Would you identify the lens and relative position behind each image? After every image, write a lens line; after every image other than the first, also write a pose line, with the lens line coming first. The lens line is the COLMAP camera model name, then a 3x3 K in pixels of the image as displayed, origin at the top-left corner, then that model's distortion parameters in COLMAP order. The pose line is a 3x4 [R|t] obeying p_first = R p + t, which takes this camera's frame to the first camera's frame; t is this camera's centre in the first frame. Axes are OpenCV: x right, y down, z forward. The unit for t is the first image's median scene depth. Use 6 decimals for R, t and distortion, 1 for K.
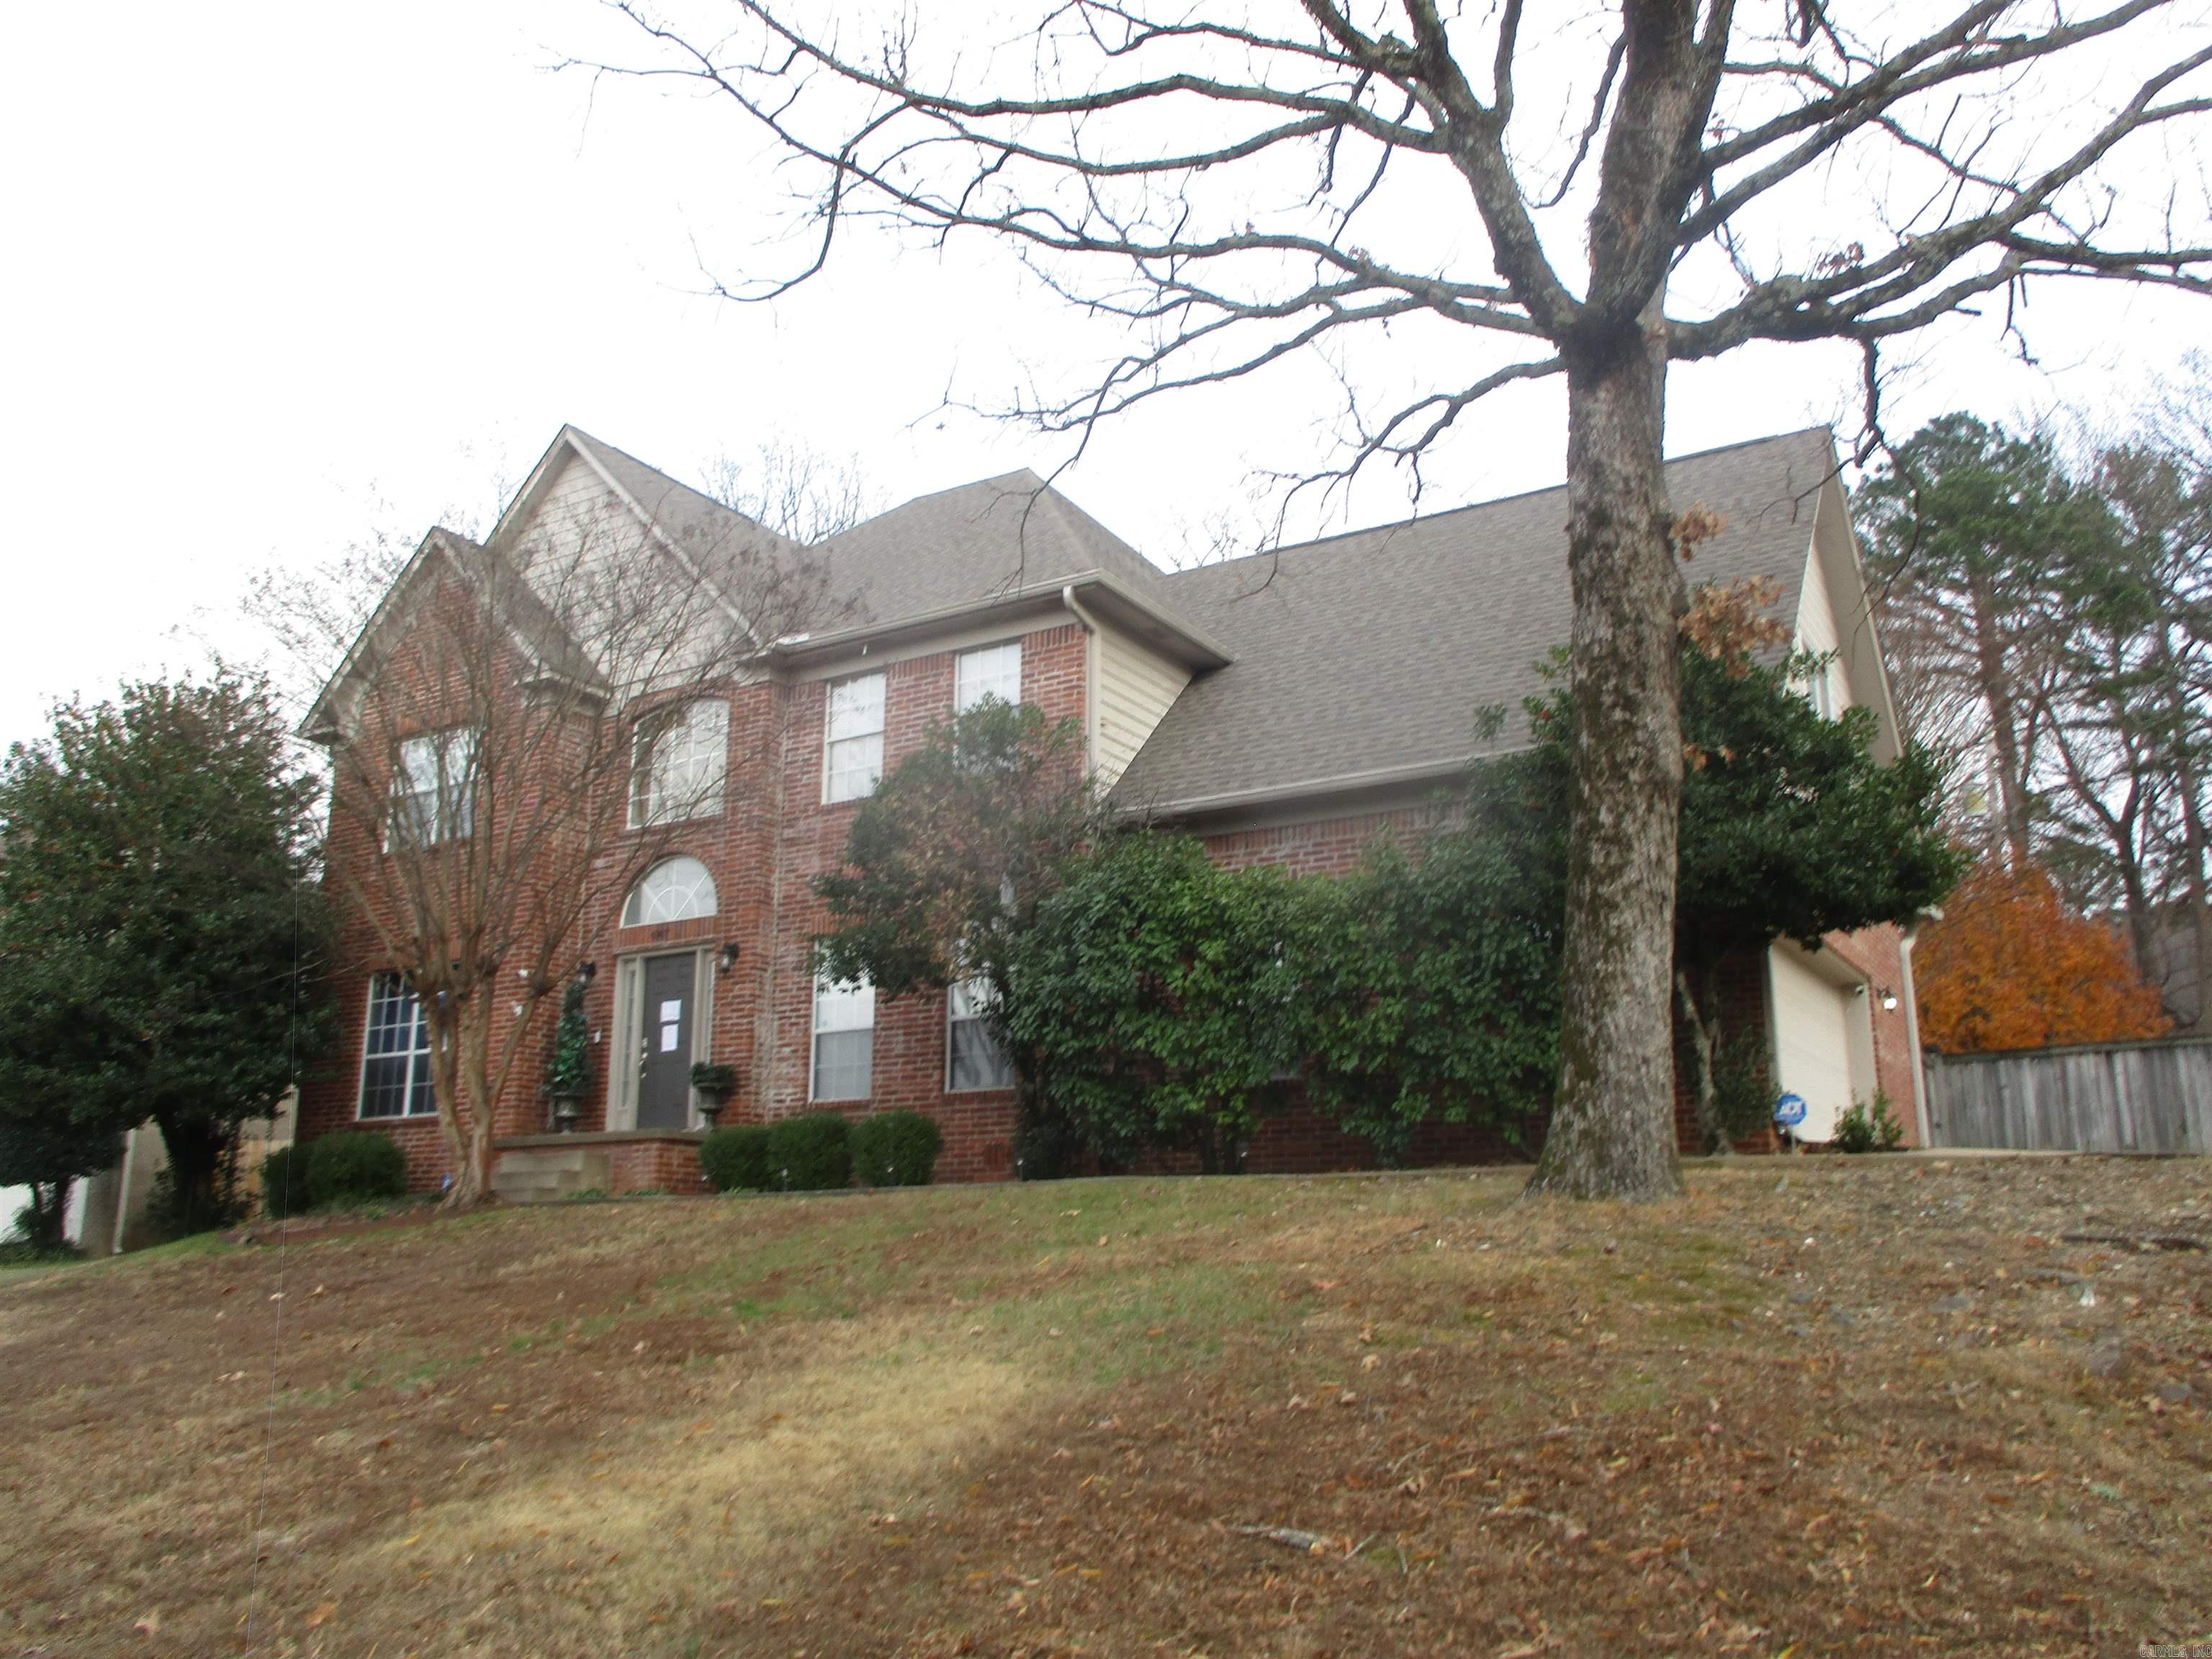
lens RADIAL K [[1851.3, 0, 1106.0], [0, 1851.3, 829.5], [0, 0, 1]] dist [-0.009320, -0.006927]
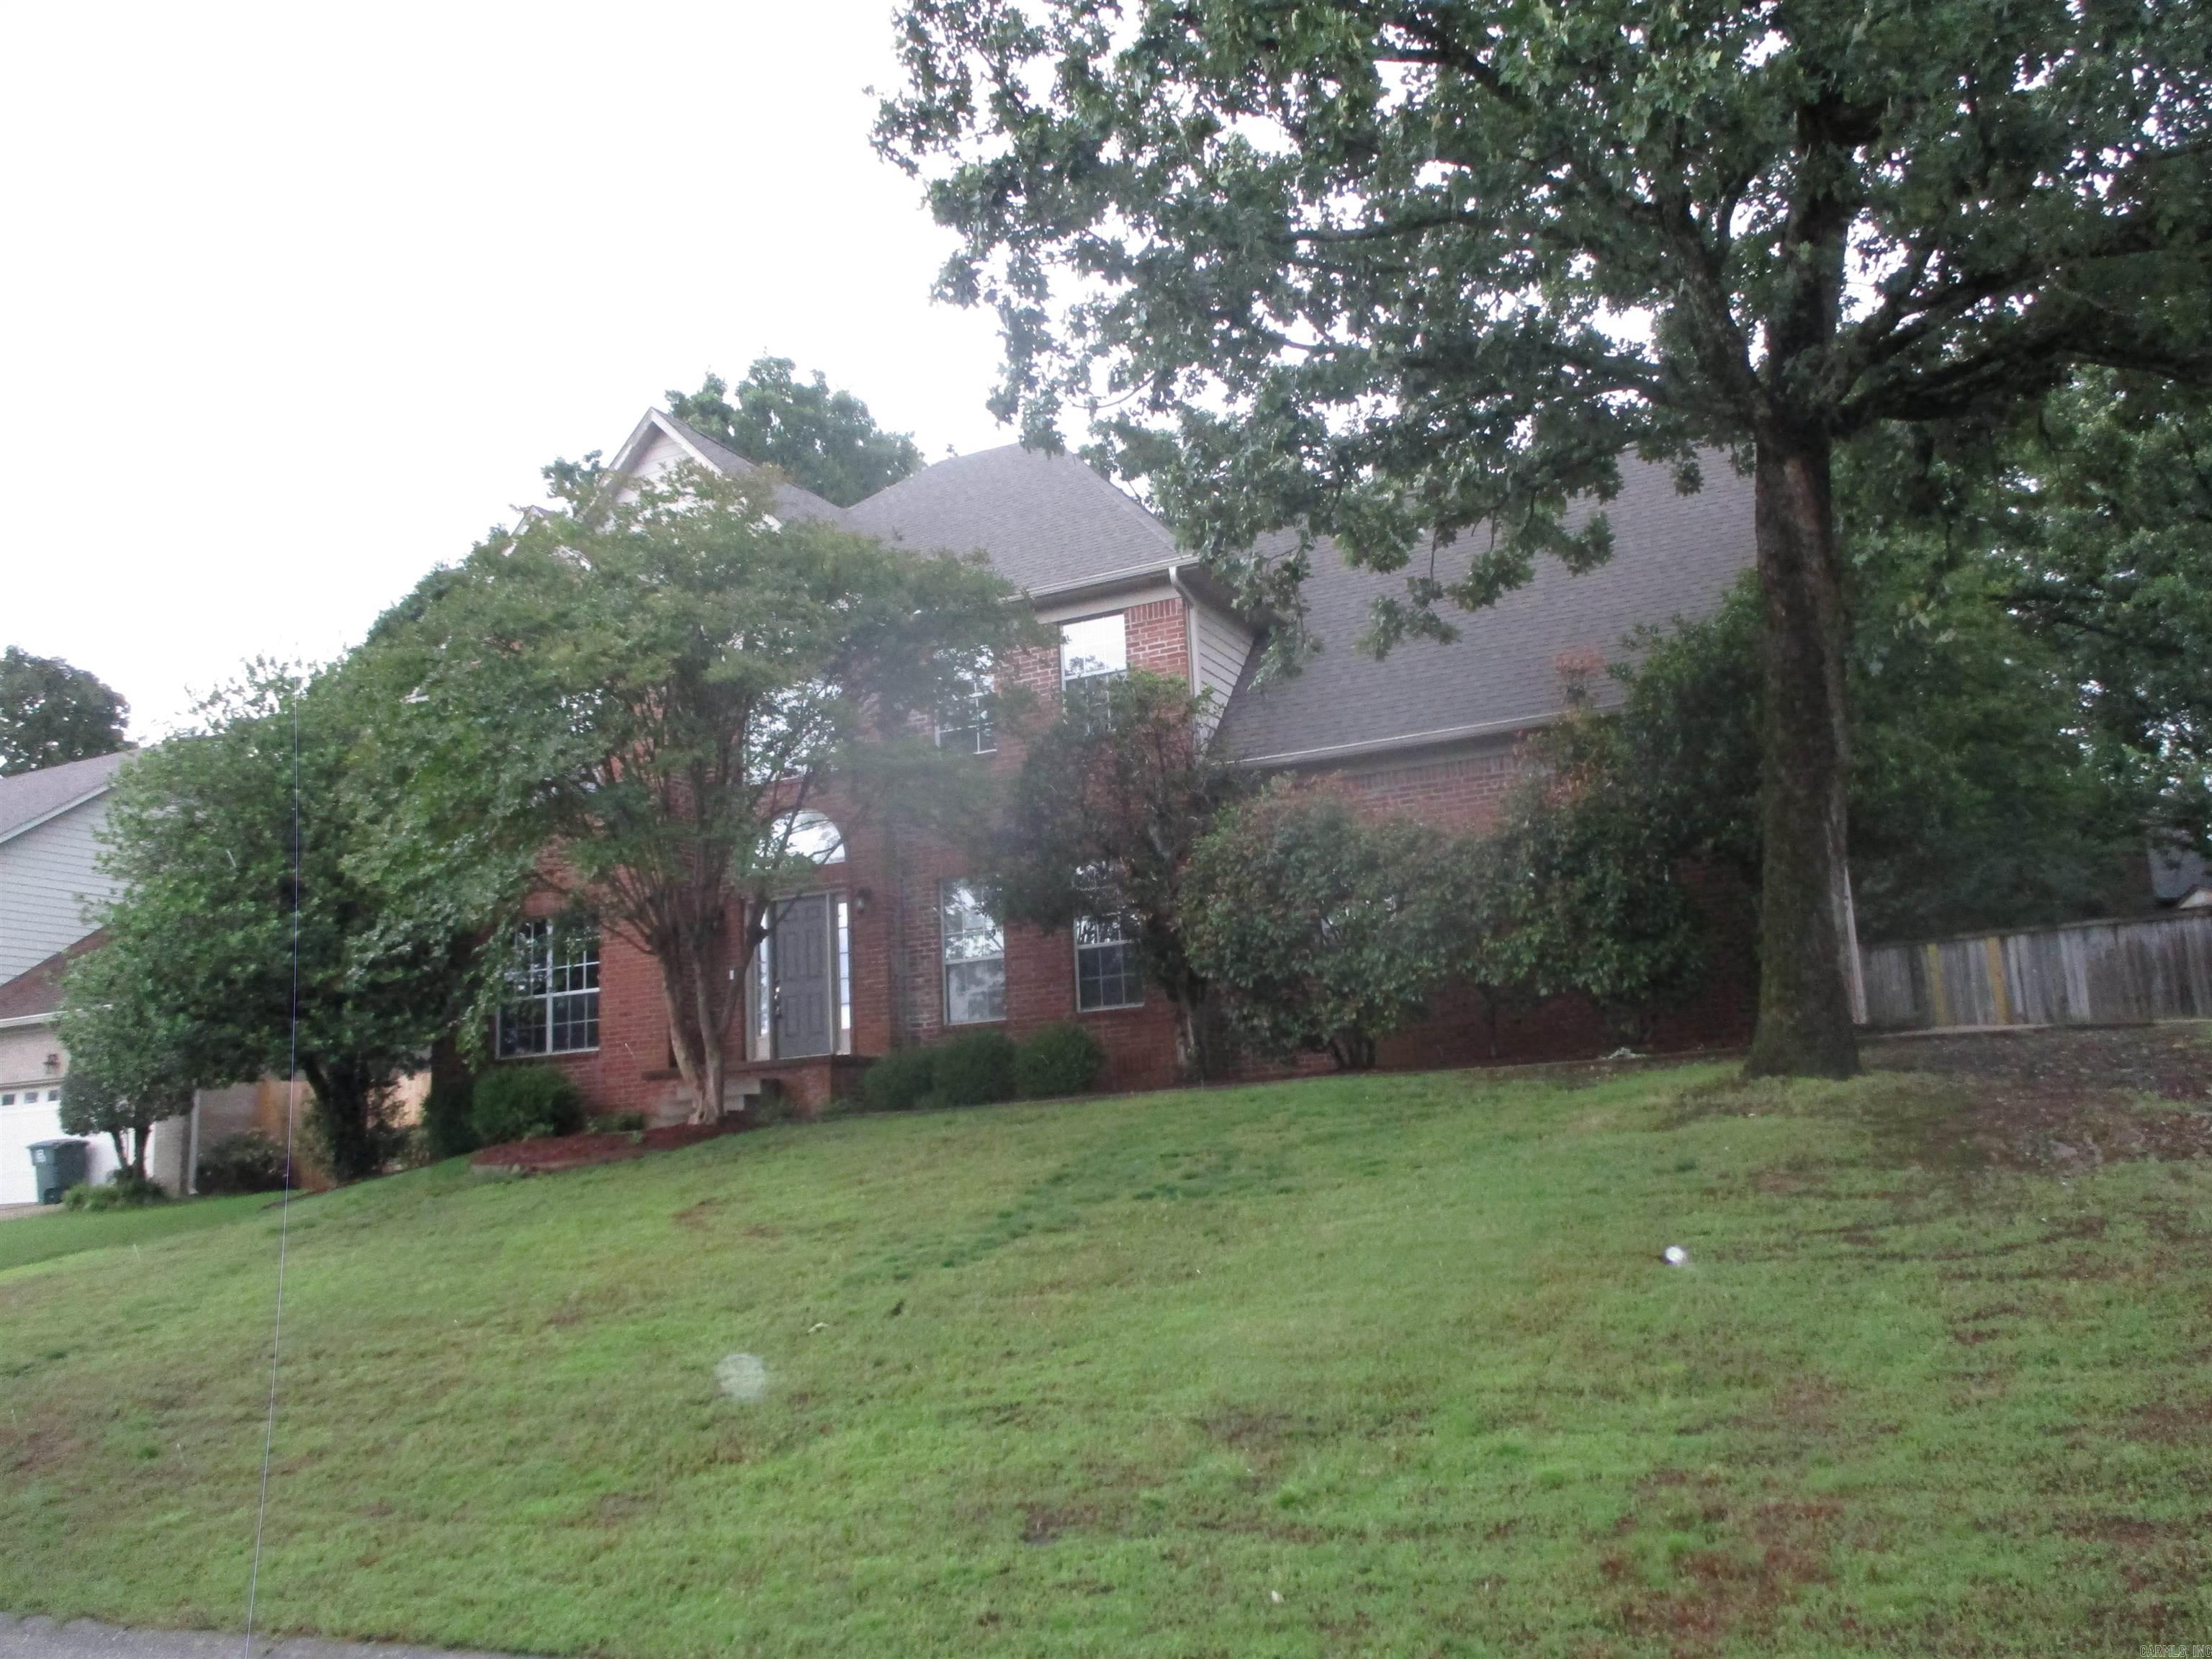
lens RADIAL K [[1851.3, 0, 1106.0], [0, 1851.3, 829.5], [0, 0, 1]] dist [-0.009320, -0.006927]
pose [[0.993346, -0.031478, 0.110785, -0.174686], [0.025399, 0.998115, 0.055860, -0.031346], [-0.112334, -0.052675, 0.992273, -0.123254]]
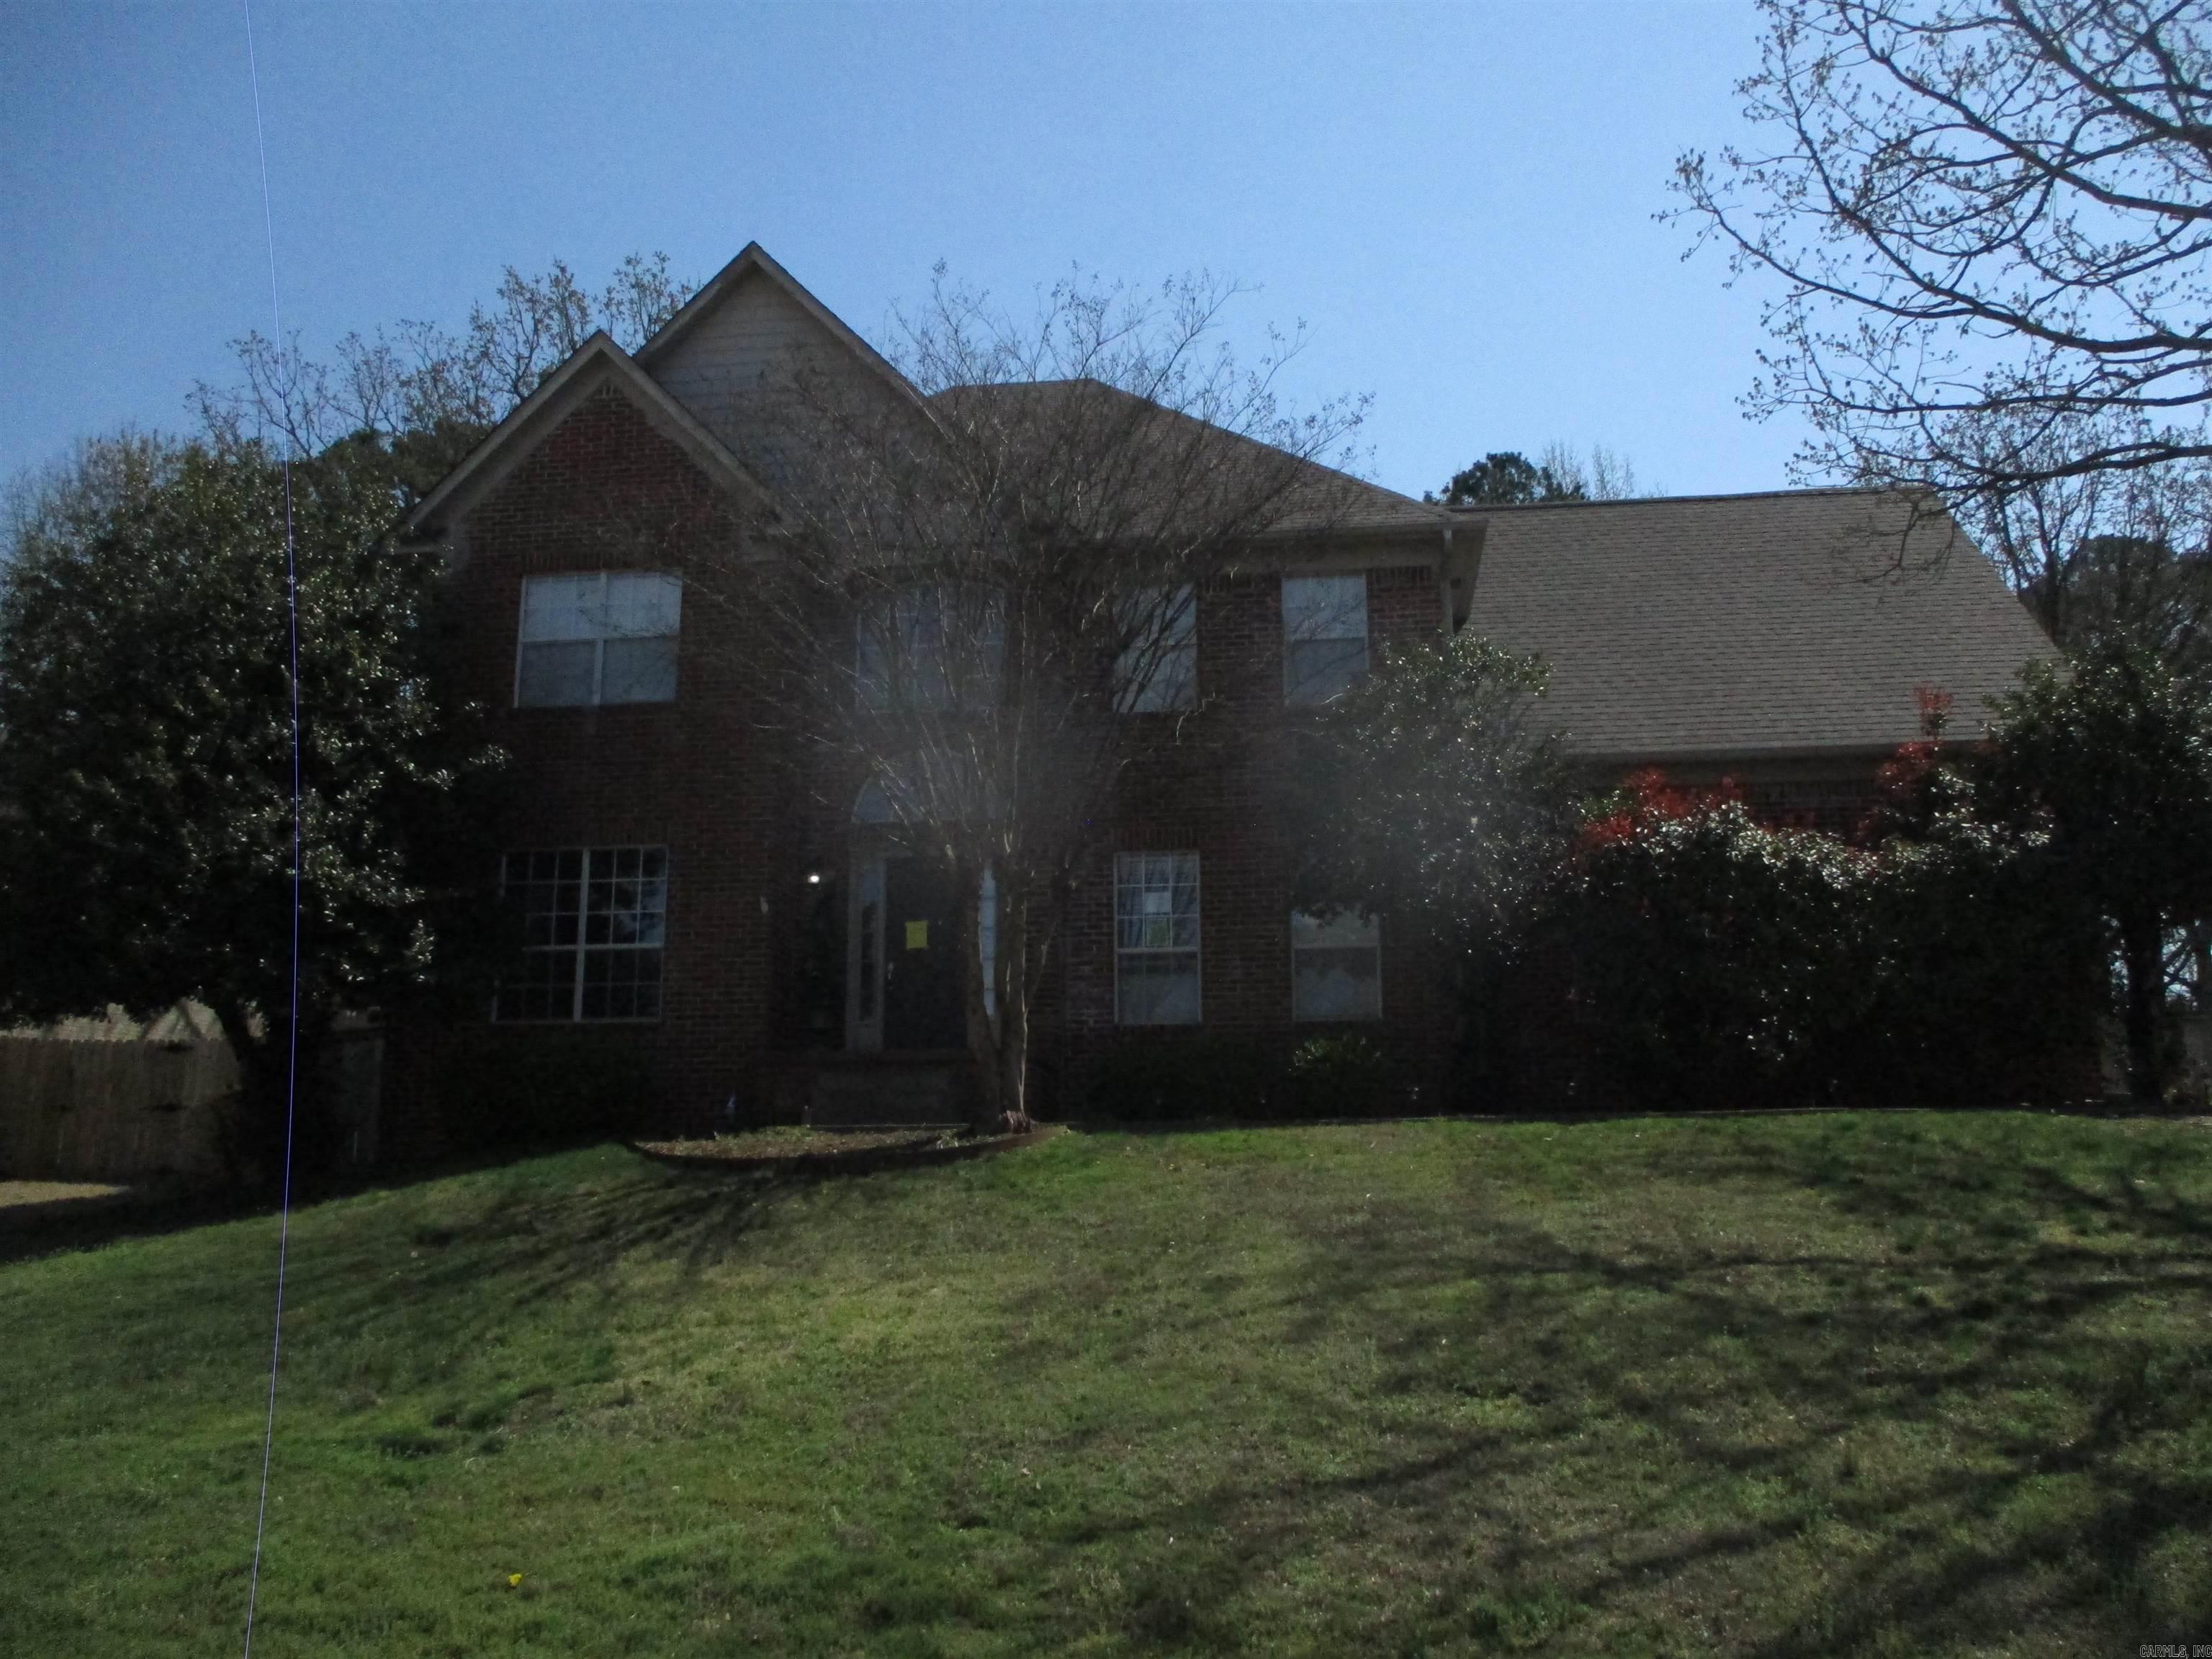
lens RADIAL K [[1871.8, 0, 1106.0], [0, 1871.8, 829.5], [0, 0, 1]] dist [0.003684, 0.002014]
pose [[0.906135, 0.084504, 0.414461, -0.543003], [-0.097906, 0.995133, 0.011155, 0.035458], [-0.411501, -0.050687, 0.909999, 0.127016]]
